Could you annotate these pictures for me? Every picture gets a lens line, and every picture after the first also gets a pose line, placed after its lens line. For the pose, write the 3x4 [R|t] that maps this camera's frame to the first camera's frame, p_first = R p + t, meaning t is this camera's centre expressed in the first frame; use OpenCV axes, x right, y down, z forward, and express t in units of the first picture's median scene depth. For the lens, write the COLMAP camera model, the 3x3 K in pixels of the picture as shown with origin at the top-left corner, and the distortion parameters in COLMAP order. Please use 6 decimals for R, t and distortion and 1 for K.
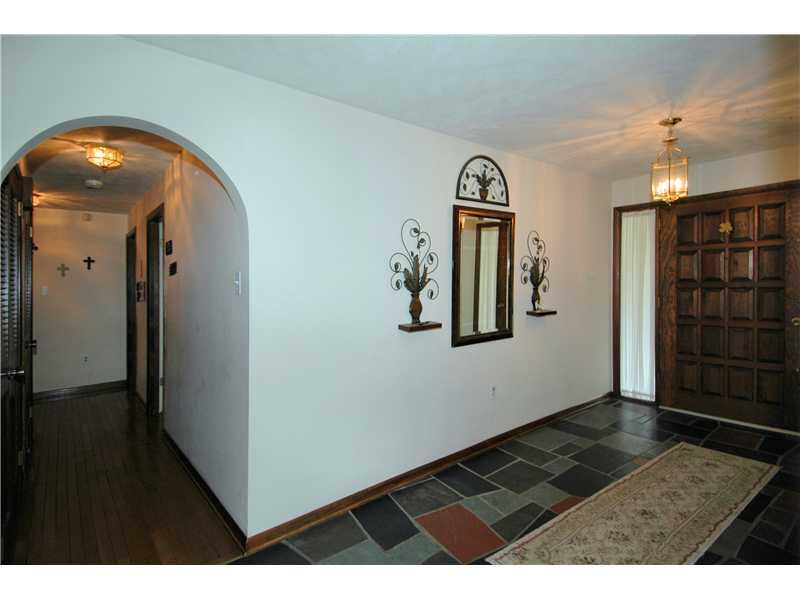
lens RADIAL K [[432.2, 0, 400.2], [0, 432.2, 284.3], [0, 0, 1]] dist [0.234972, -0.026927]
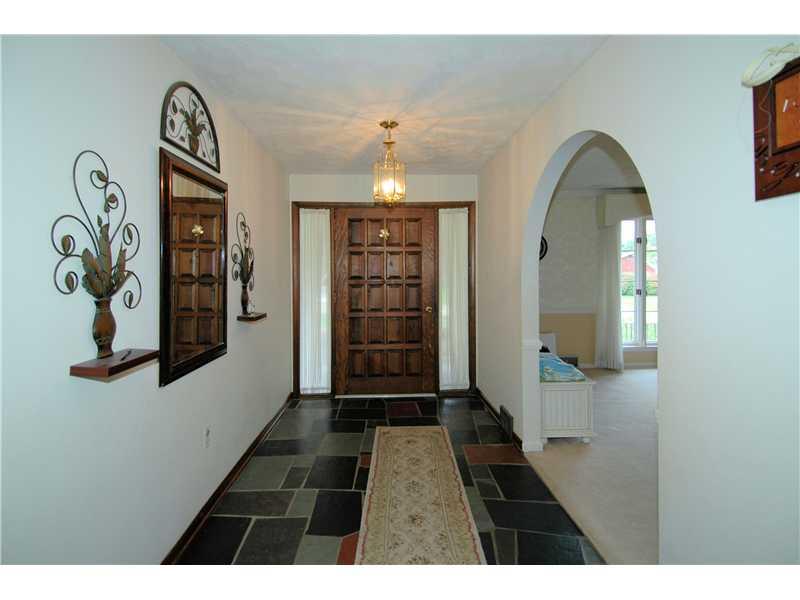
lens RADIAL K [[424.4, 0, 399.1], [0, 424.4, 286.2], [0, 0, 1]] dist [0.075765, -0.000781]
pose [[0.619418, -0.008683, 0.785013, -0.134969], [-0.002211, 0.999916, 0.012805, -0.001757], [-0.785058, -0.009667, 0.619347, 0.349216]]
